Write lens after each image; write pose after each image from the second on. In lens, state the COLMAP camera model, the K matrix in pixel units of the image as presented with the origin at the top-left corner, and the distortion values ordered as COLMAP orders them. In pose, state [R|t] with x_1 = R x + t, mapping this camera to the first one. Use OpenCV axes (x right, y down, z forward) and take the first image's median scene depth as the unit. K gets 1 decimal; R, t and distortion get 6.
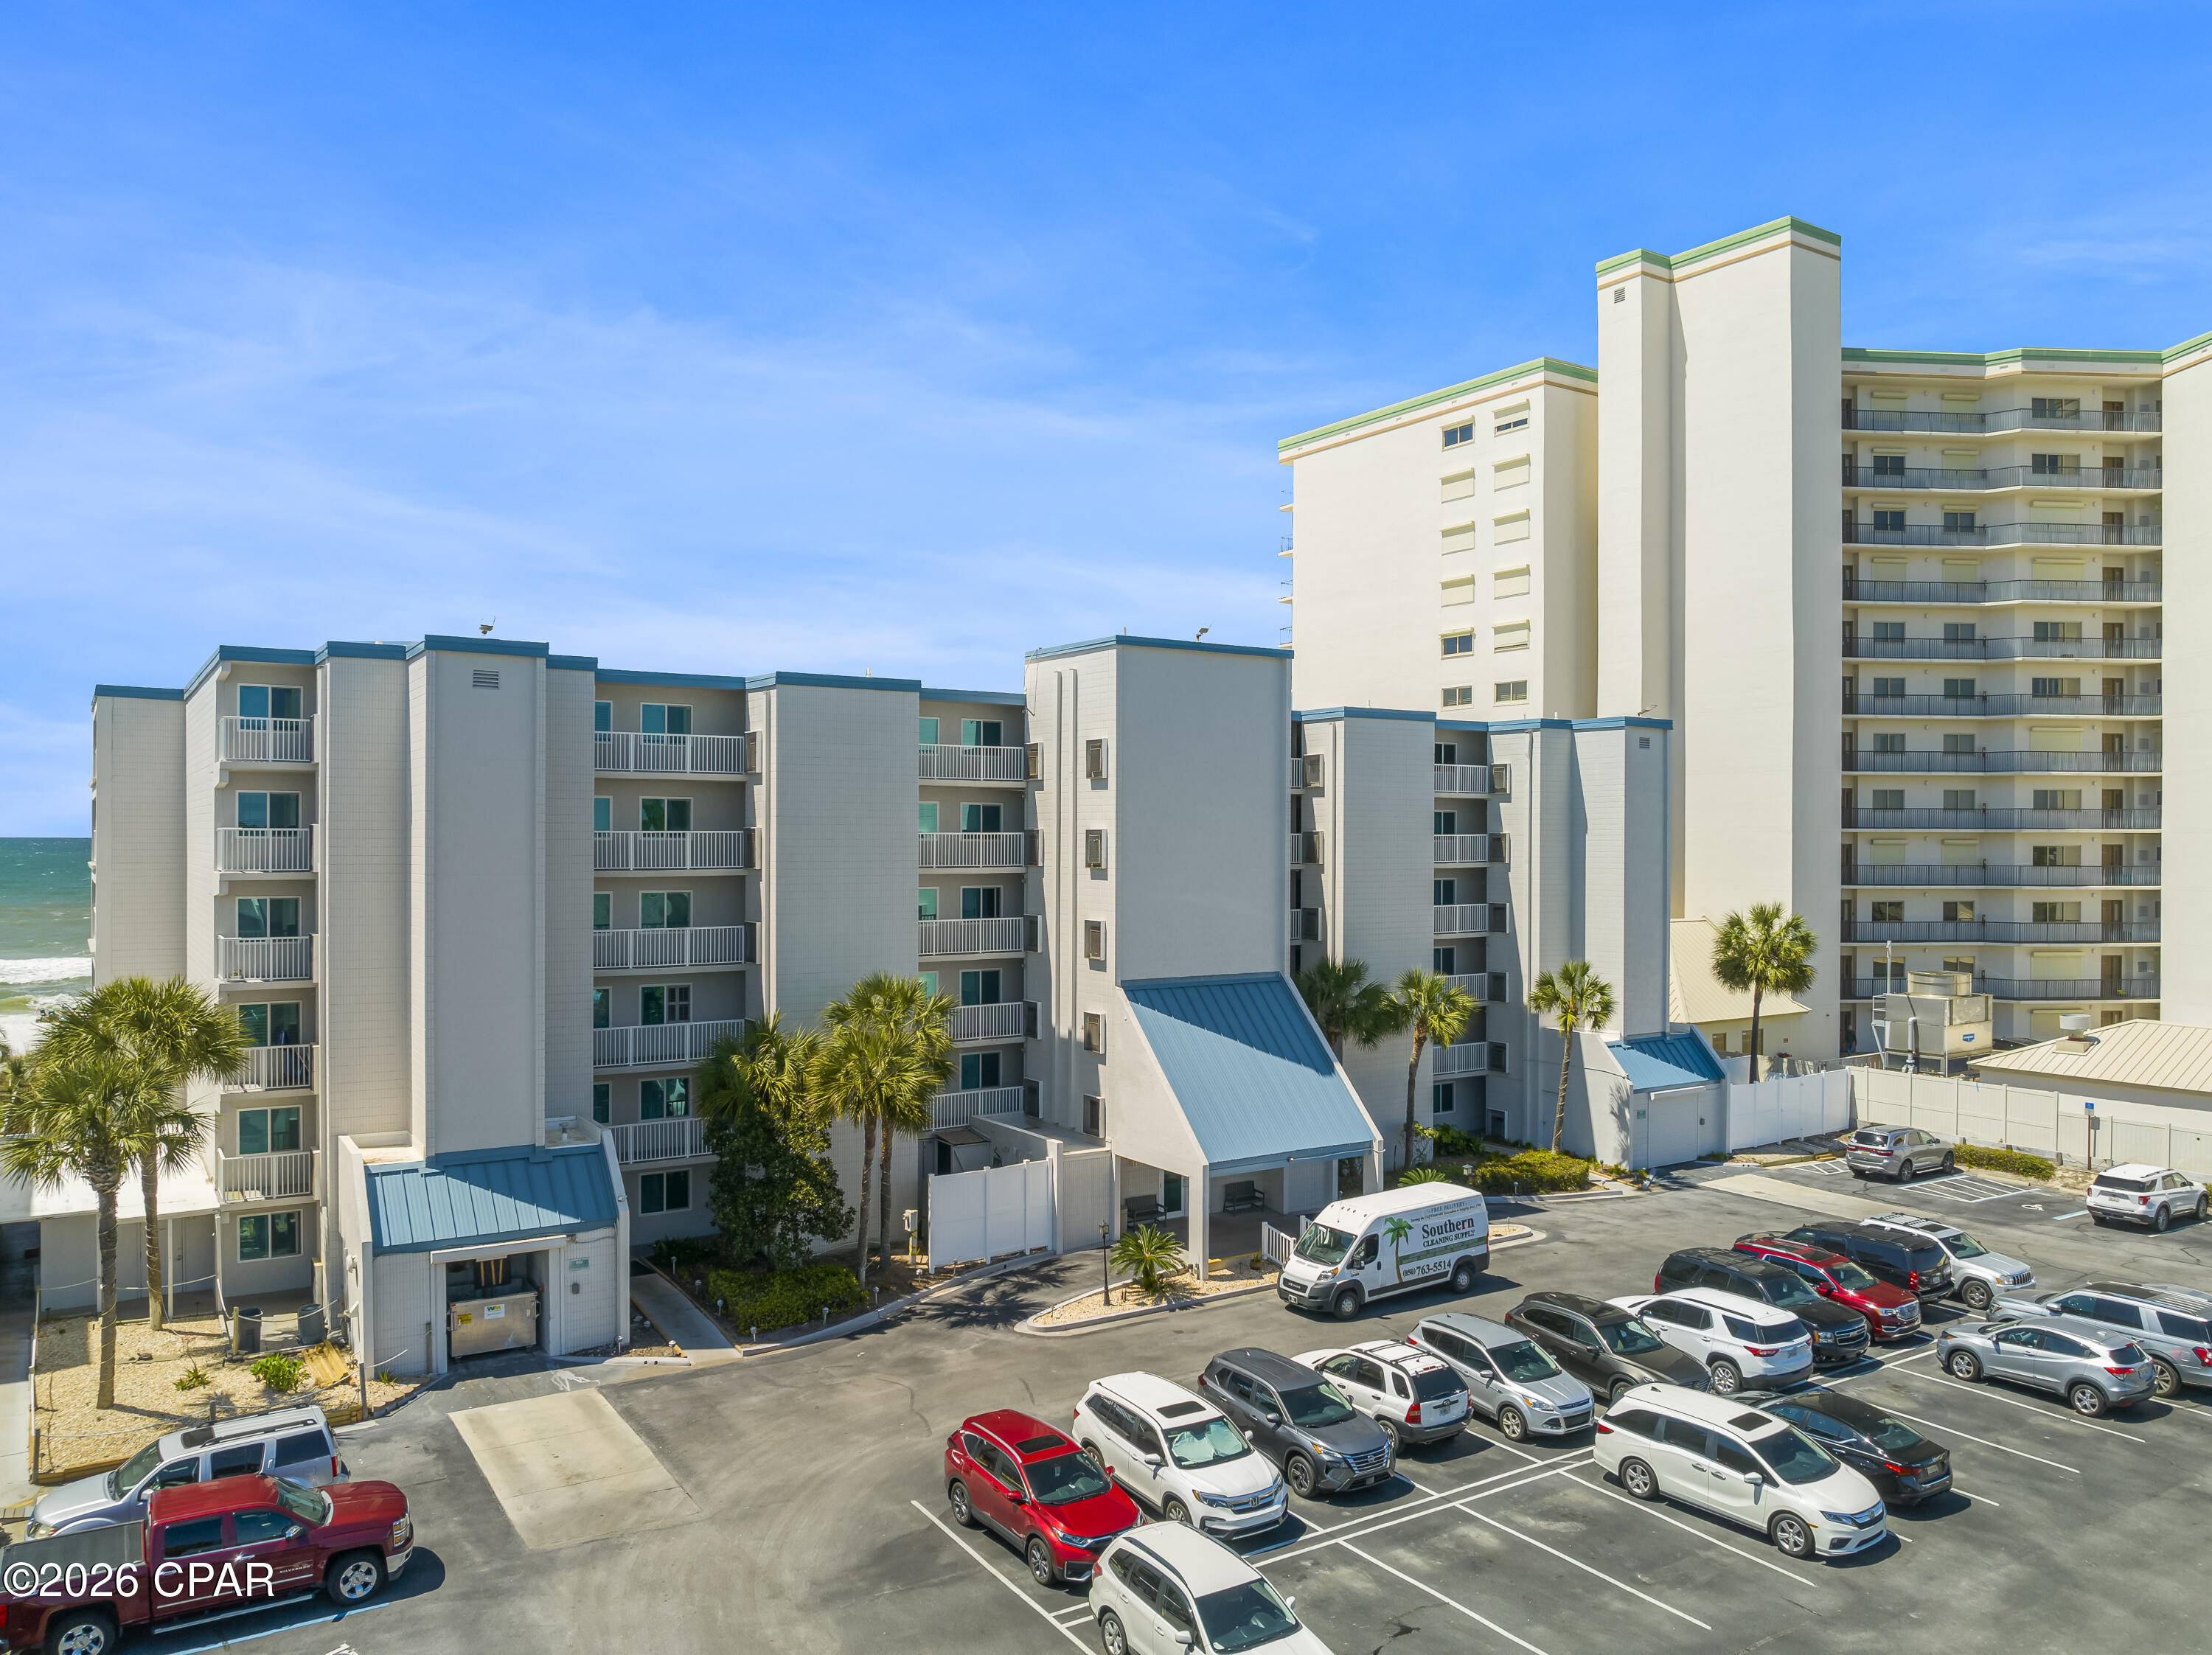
lens RADIAL K [[1582.7, 0, 1106.0], [0, 1582.7, 827.5], [0, 0, 1]] dist [0.043346, -0.000971]
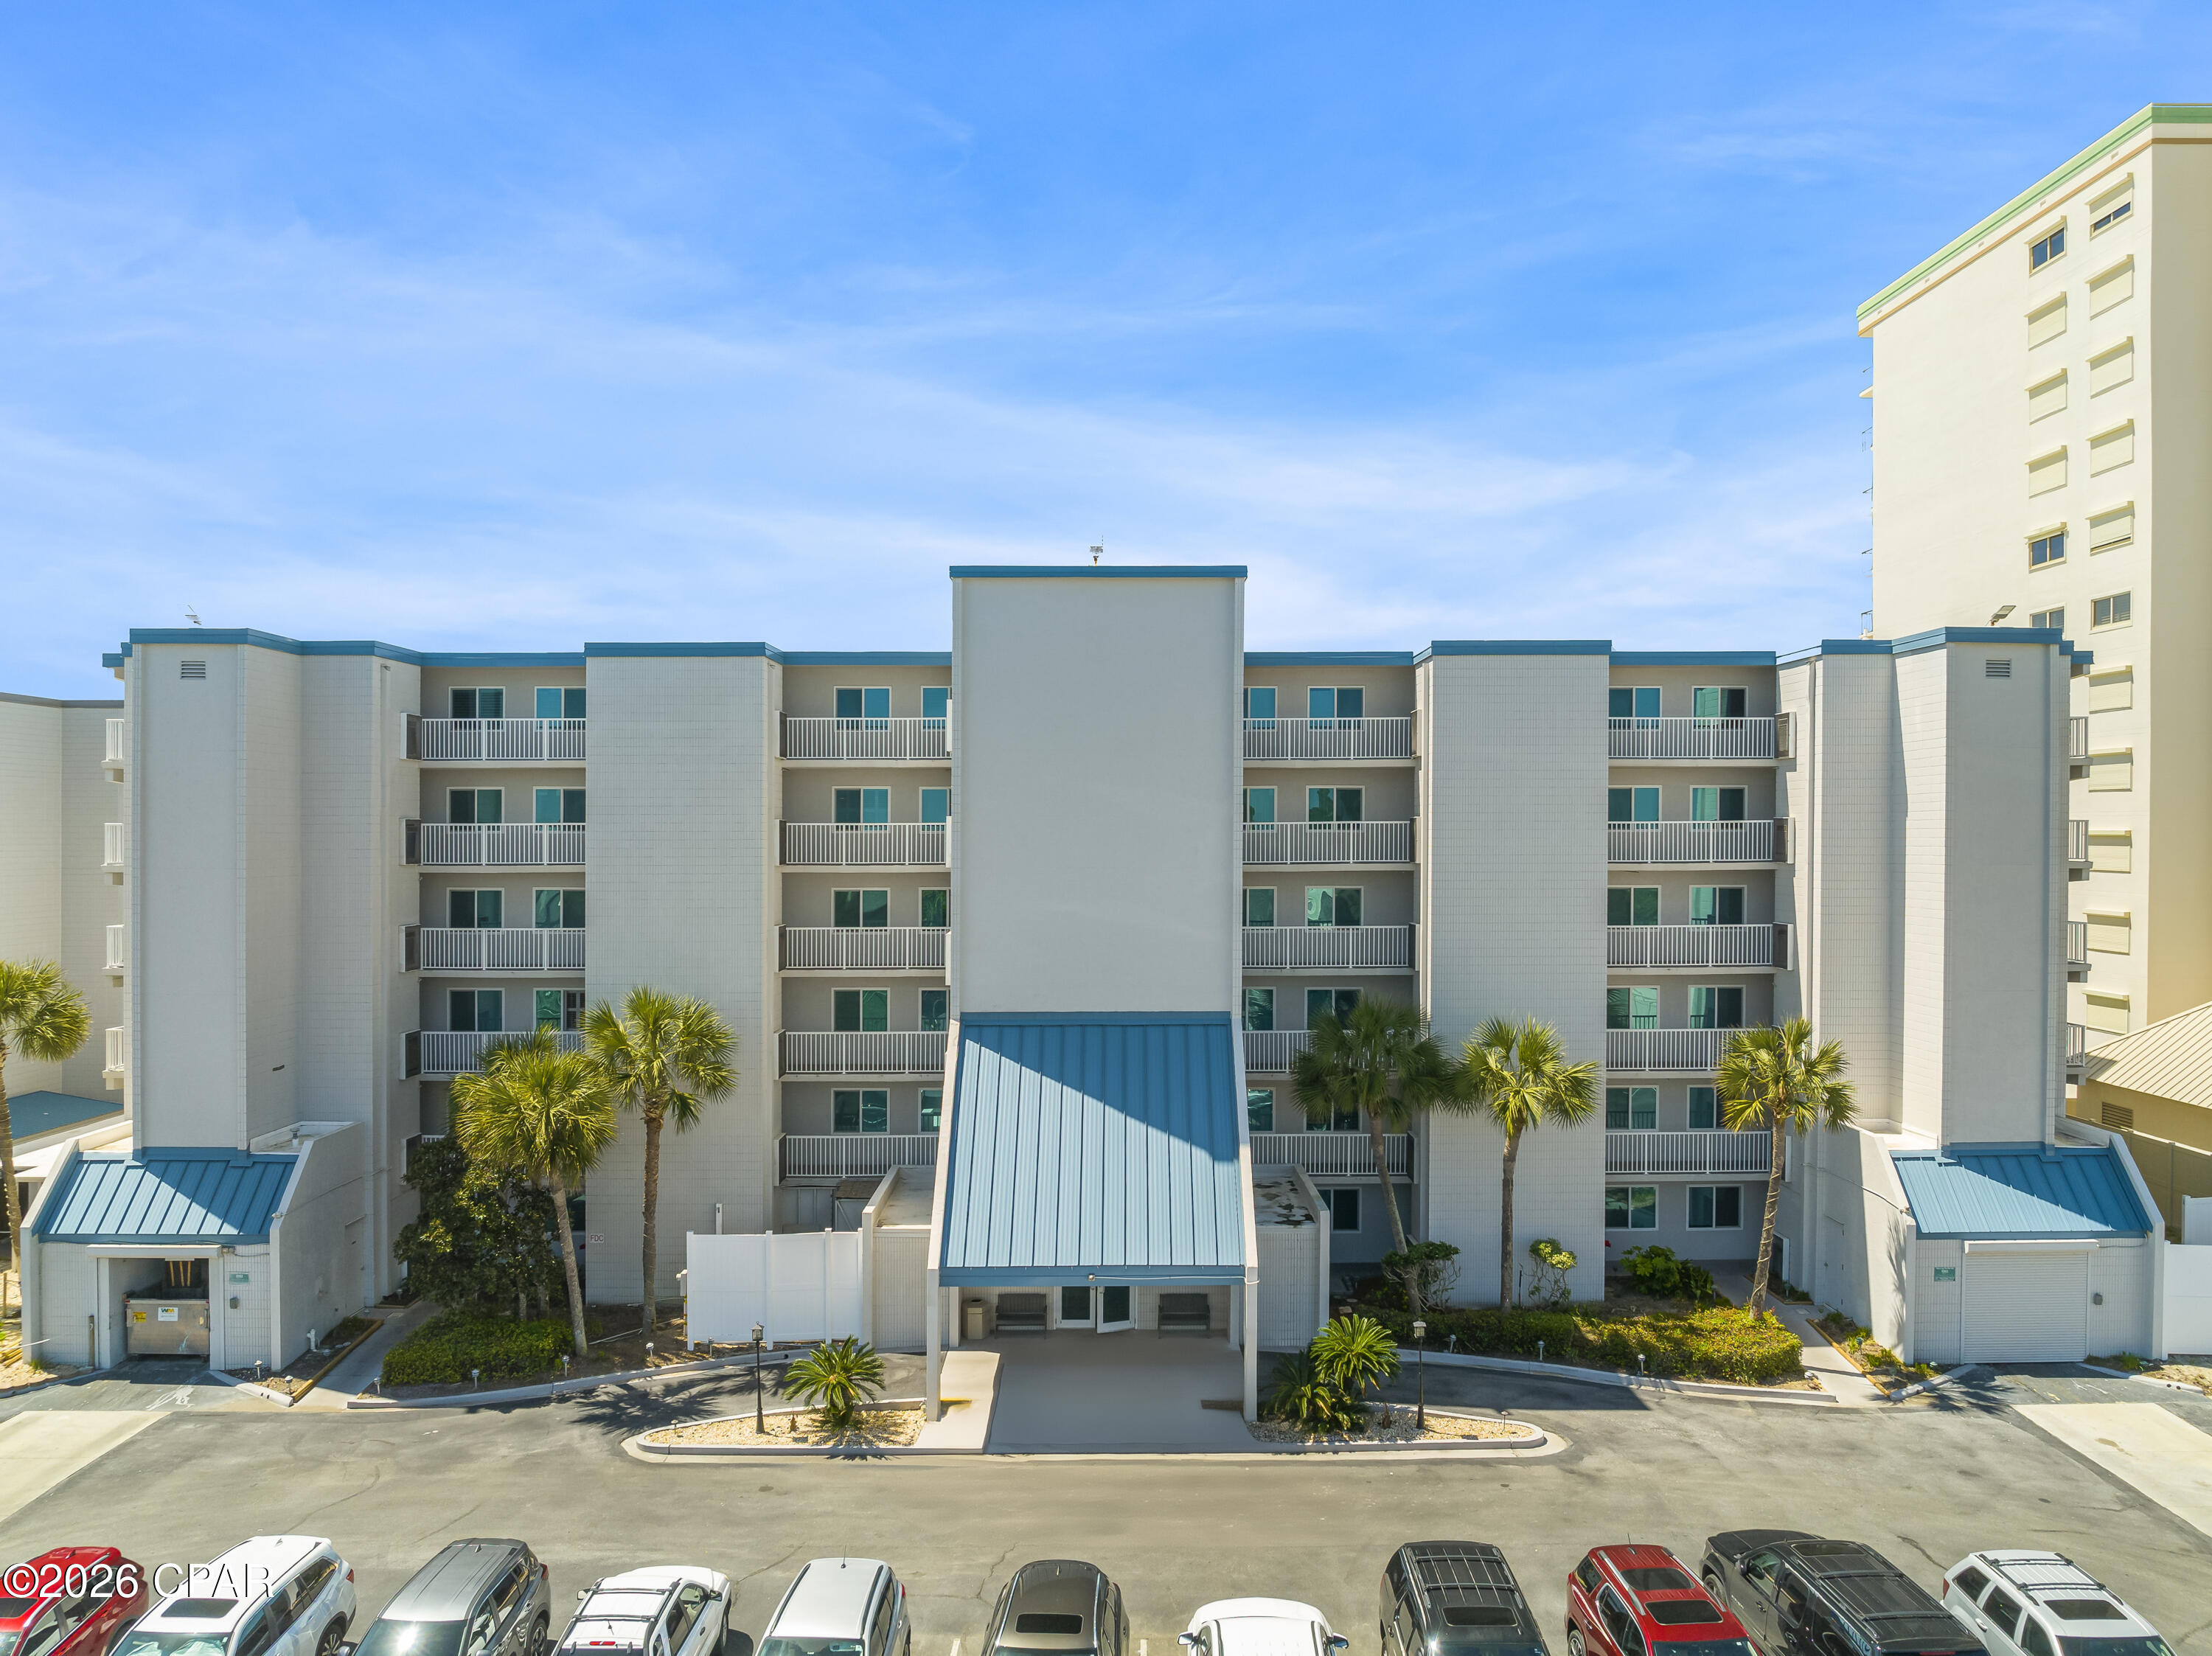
lens RADIAL K [[1596.1, 0, 1106.0], [0, 1596.1, 828.0], [0, 0, 1]] dist [-0.041032, 0.044883]
pose [[0.841747, -0.005705, -0.539841, 0.402735], [0.006977, 0.999976, 0.000311, 0.005620], [0.539826, -0.004028, 0.841767, 0.318089]]
